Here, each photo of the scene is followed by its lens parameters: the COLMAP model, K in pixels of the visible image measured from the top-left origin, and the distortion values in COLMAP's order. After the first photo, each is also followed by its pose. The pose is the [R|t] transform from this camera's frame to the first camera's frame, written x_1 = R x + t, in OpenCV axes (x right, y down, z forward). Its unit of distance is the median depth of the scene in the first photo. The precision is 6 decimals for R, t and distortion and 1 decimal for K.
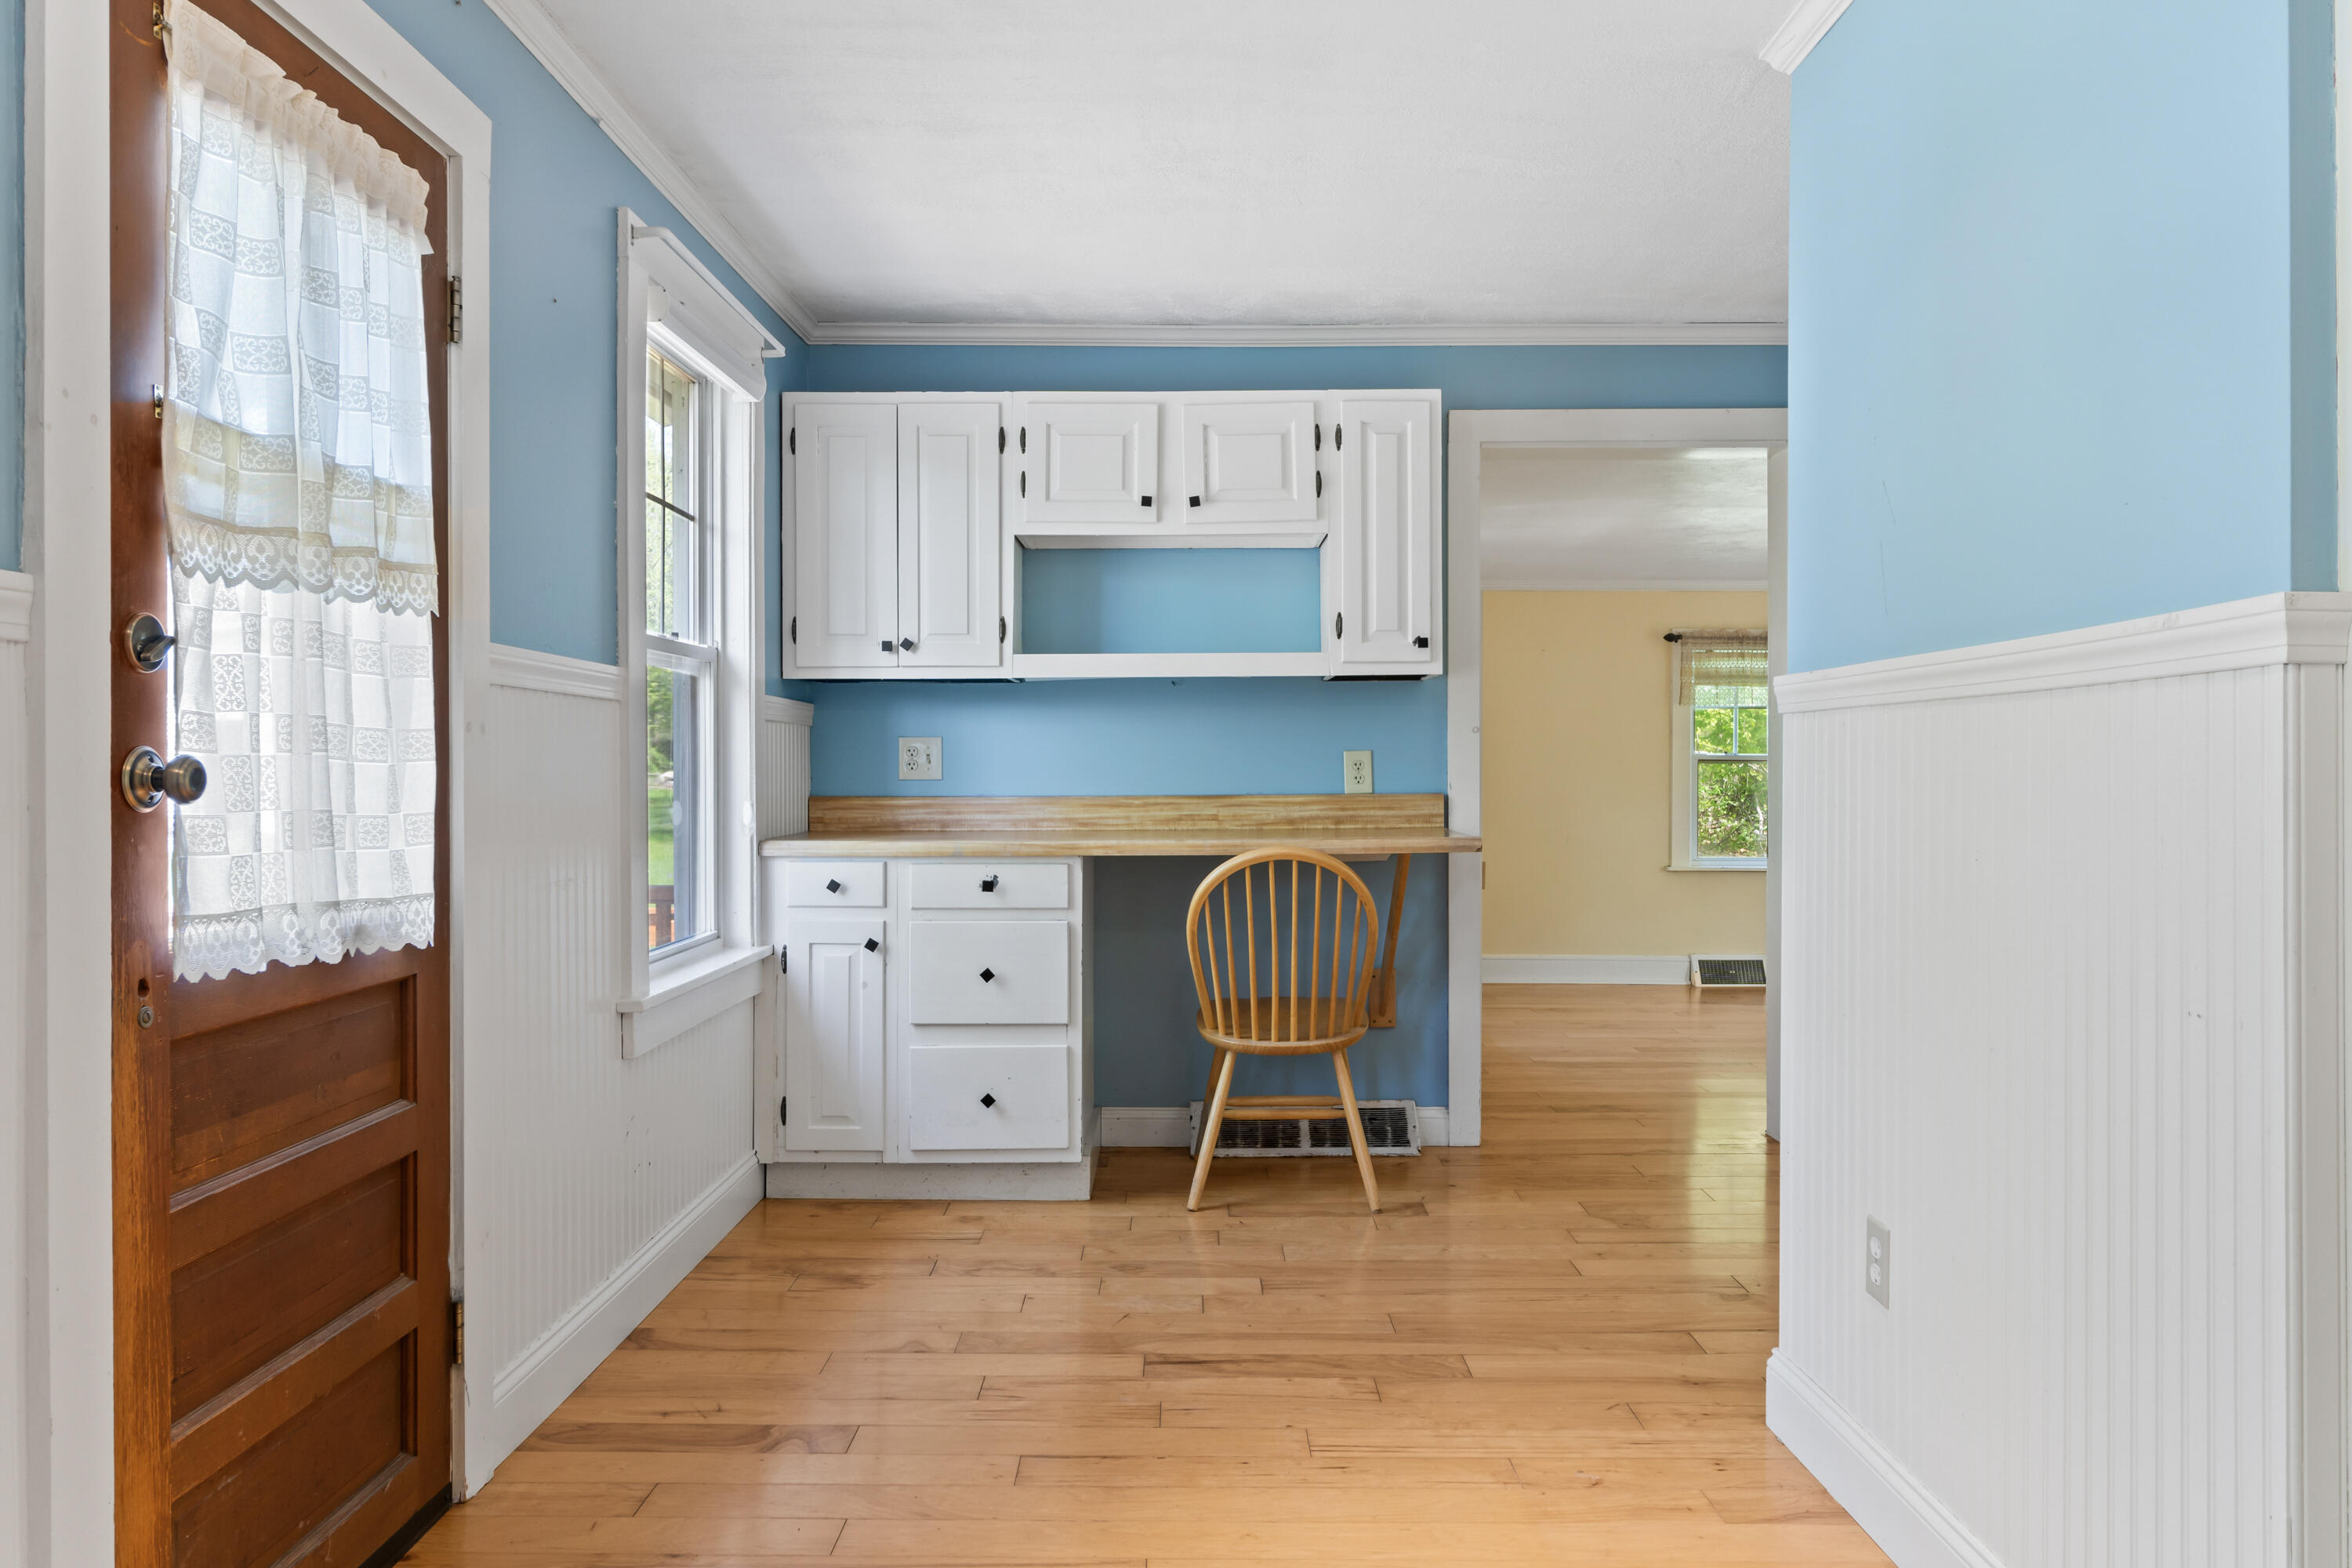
lens RADIAL K [[1653.6, 0, 1201.3], [0, 1653.6, 771.0], [0, 0, 1]] dist [-0.001323, 0.005359]
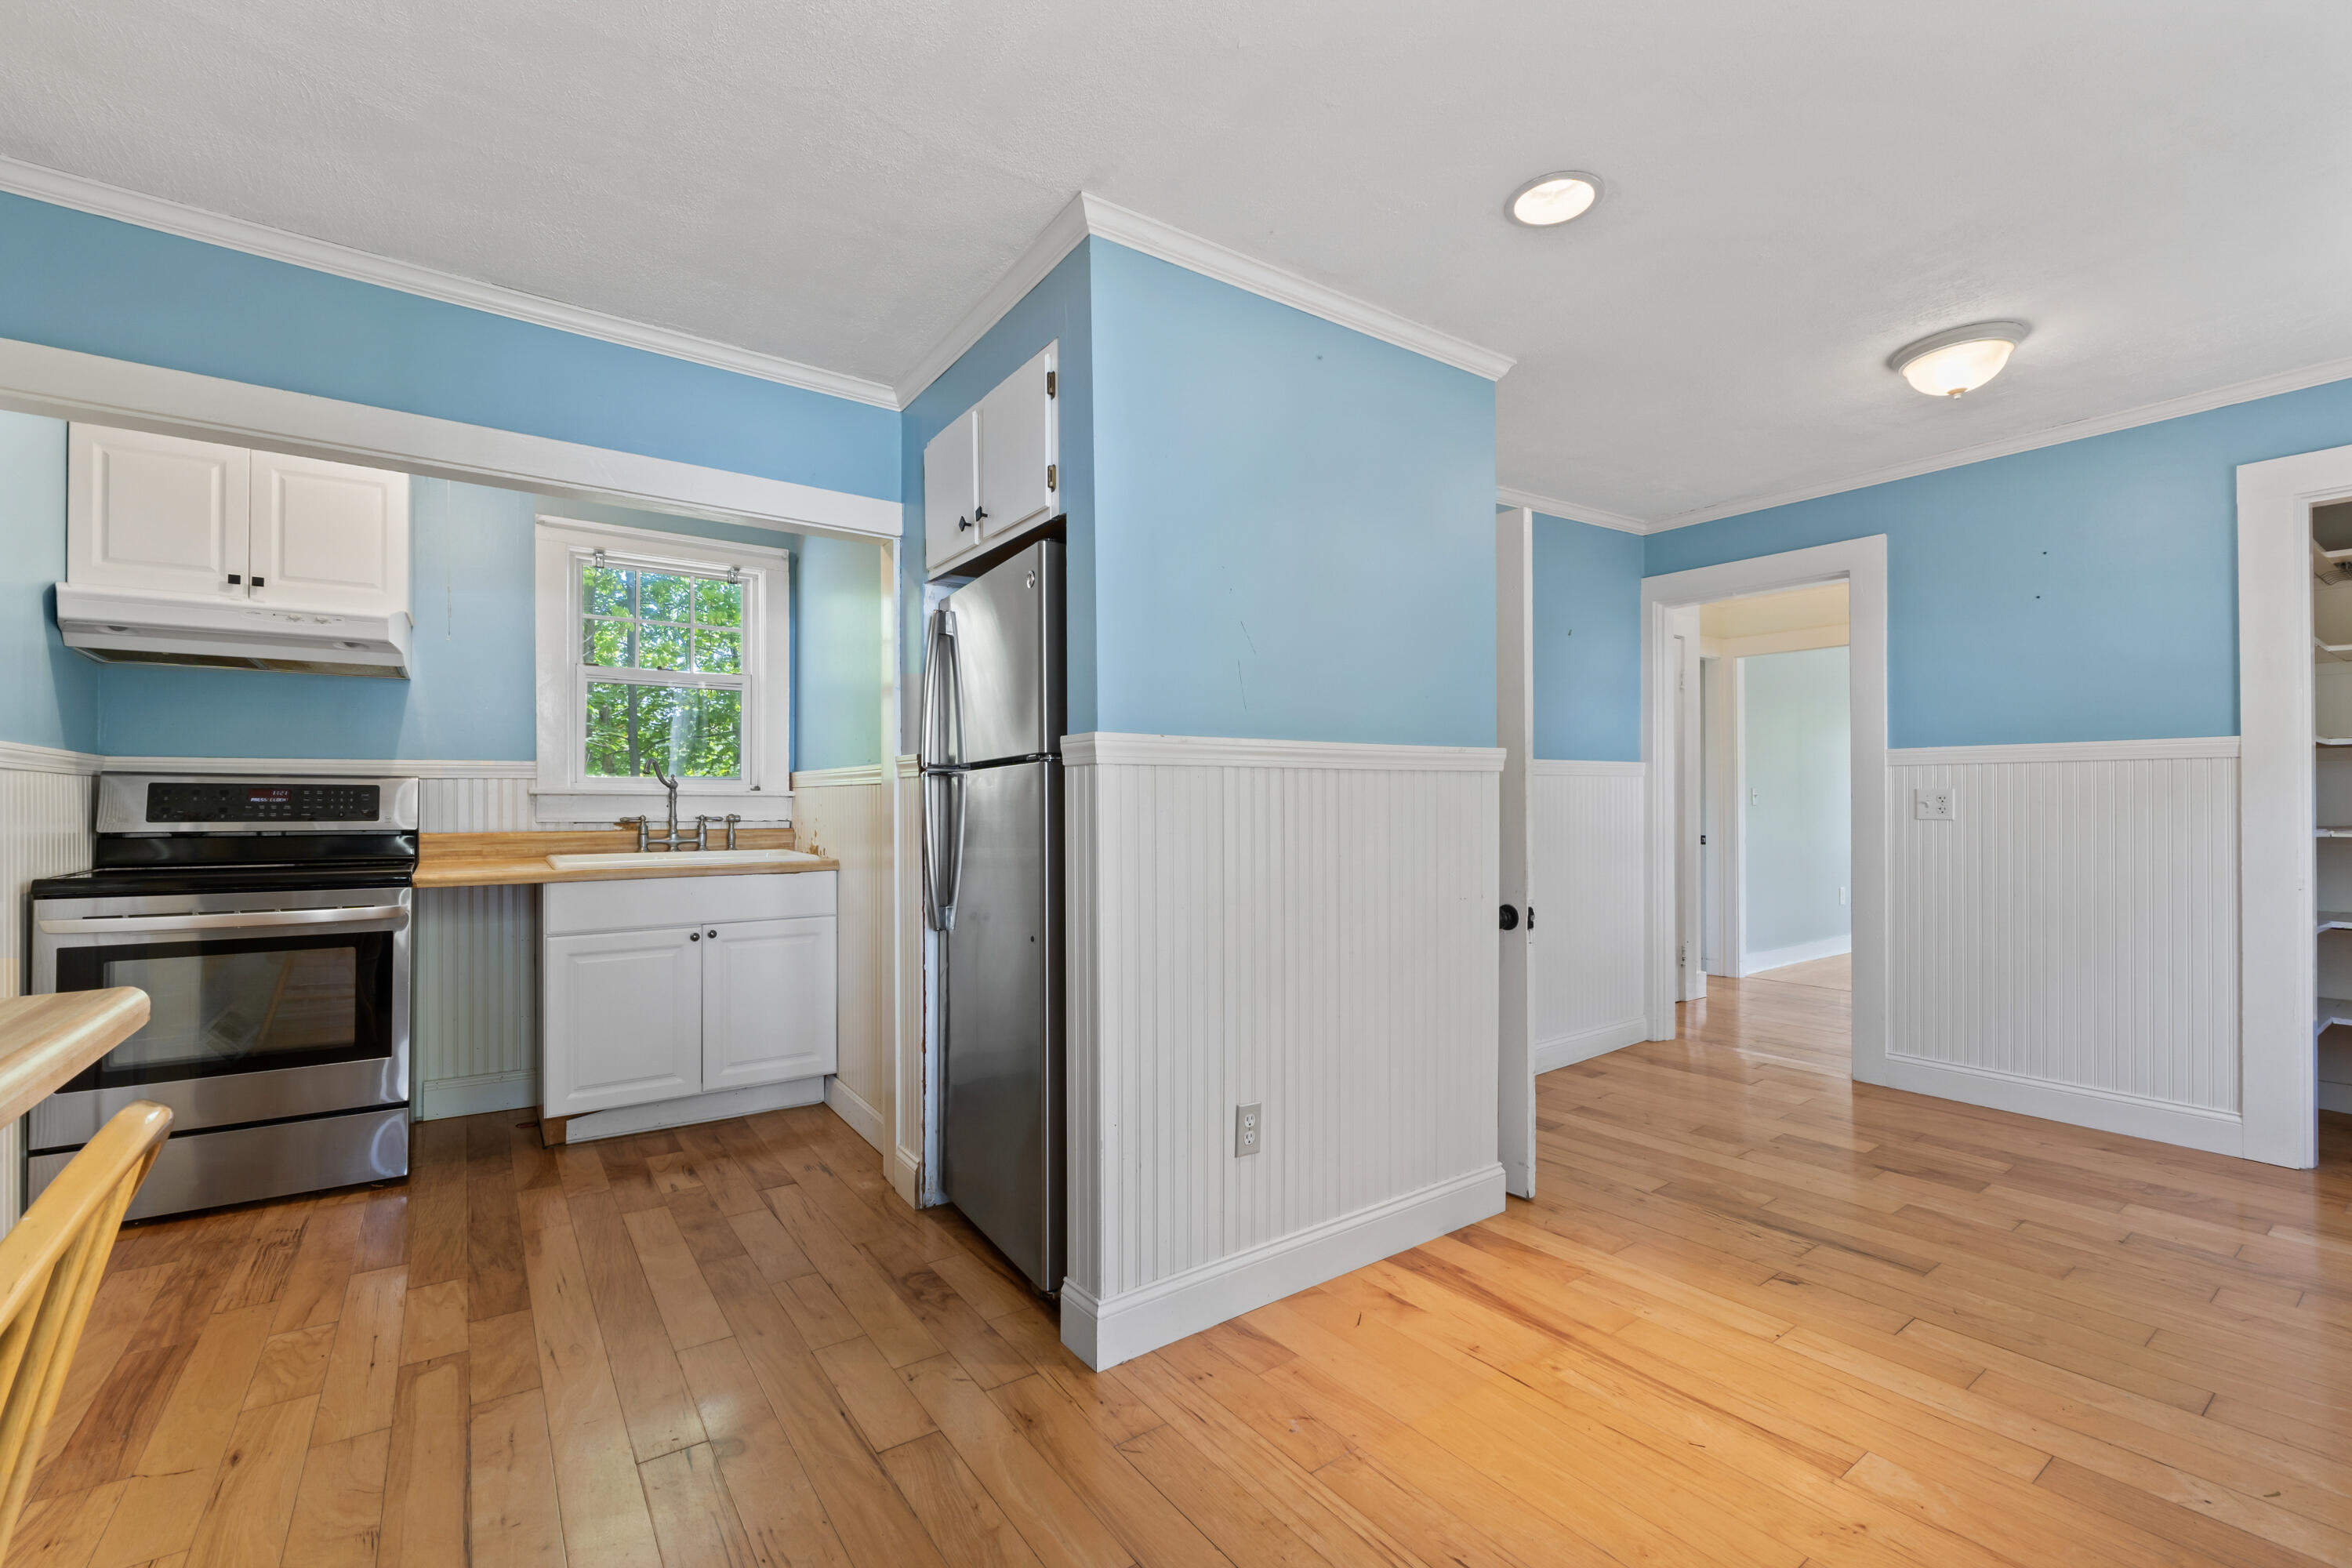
lens RADIAL K [[996.1, 0, 1166.8], [0, 996.1, 796.5], [0, 0, 1]] dist [-0.004104, -0.001176]
pose [[-0.567201, 0.004915, 0.823565, -0.179746], [0.005233, 0.999984, -0.002363, -0.006230], [-0.823563, 0.002970, -0.567217, 0.915136]]
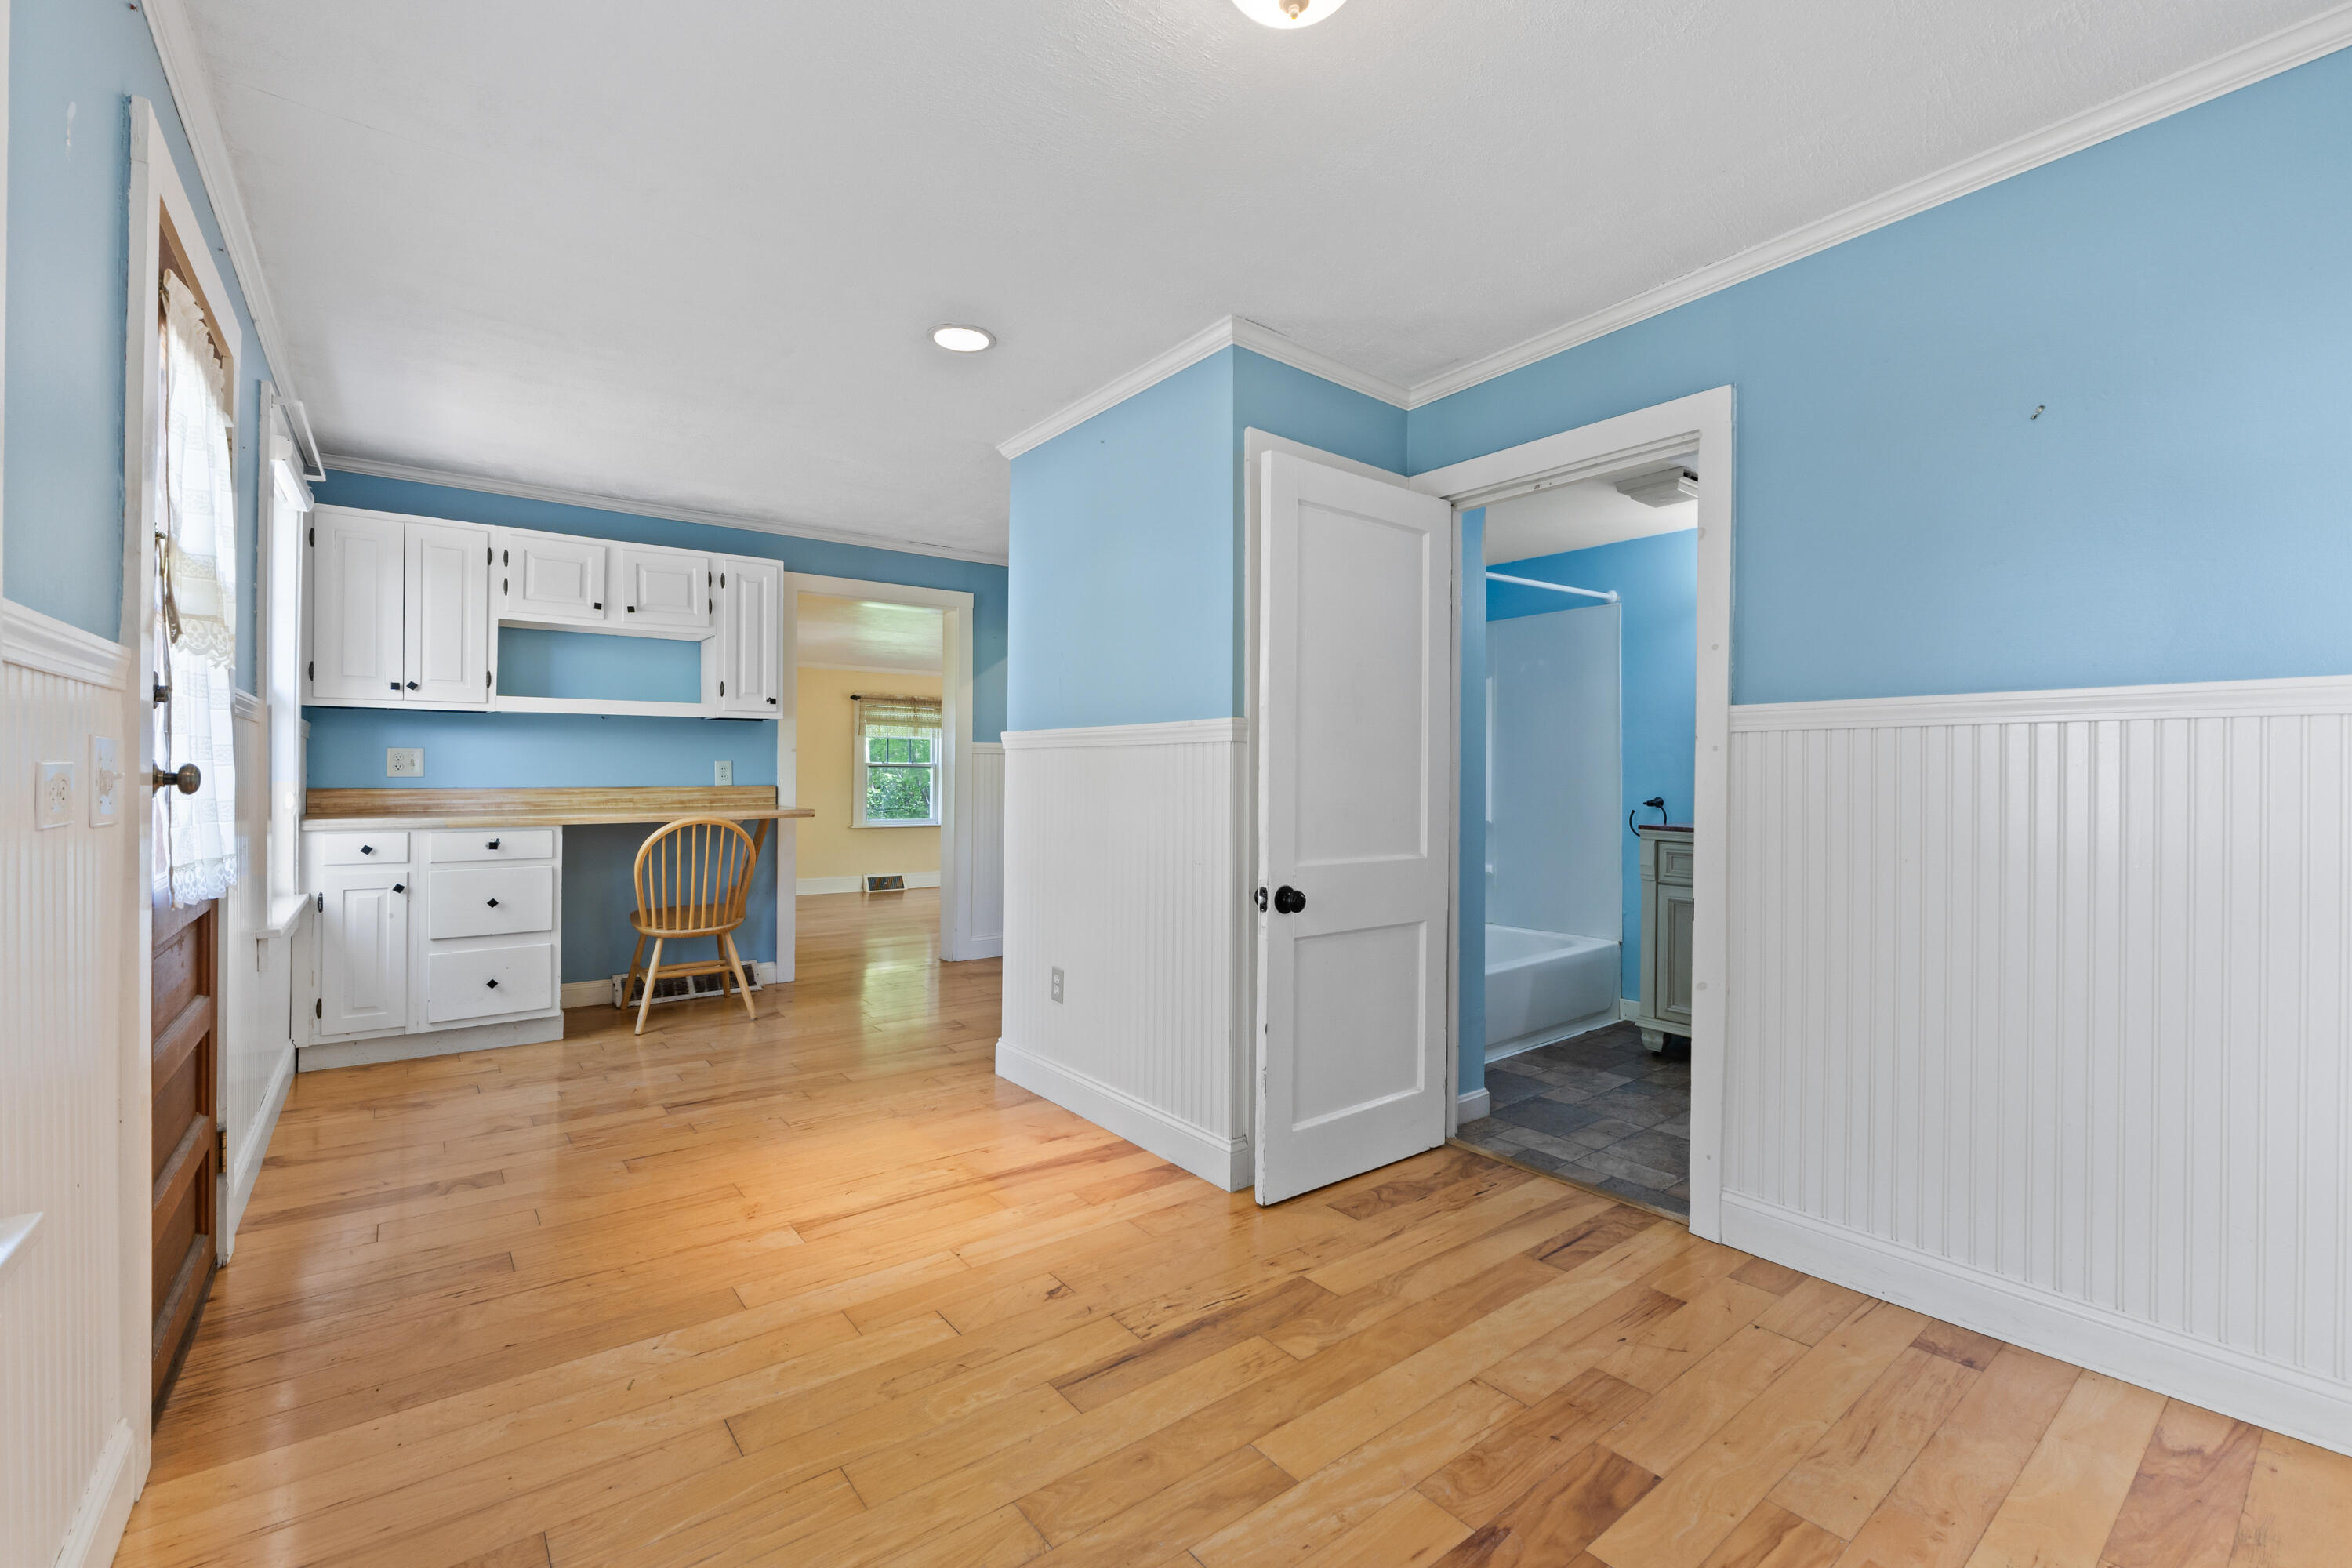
lens RADIAL K [[996.1, 0, 1174.7], [0, 996.1, 769.8], [0, 0, 1]] dist [-0.004104, -0.001176]
pose [[0.795728, 0.006681, 0.605617, -0.182125], [-0.005897, 0.999977, -0.003283, -0.002532], [-0.605625, -0.000959, 0.795749, -0.129008]]
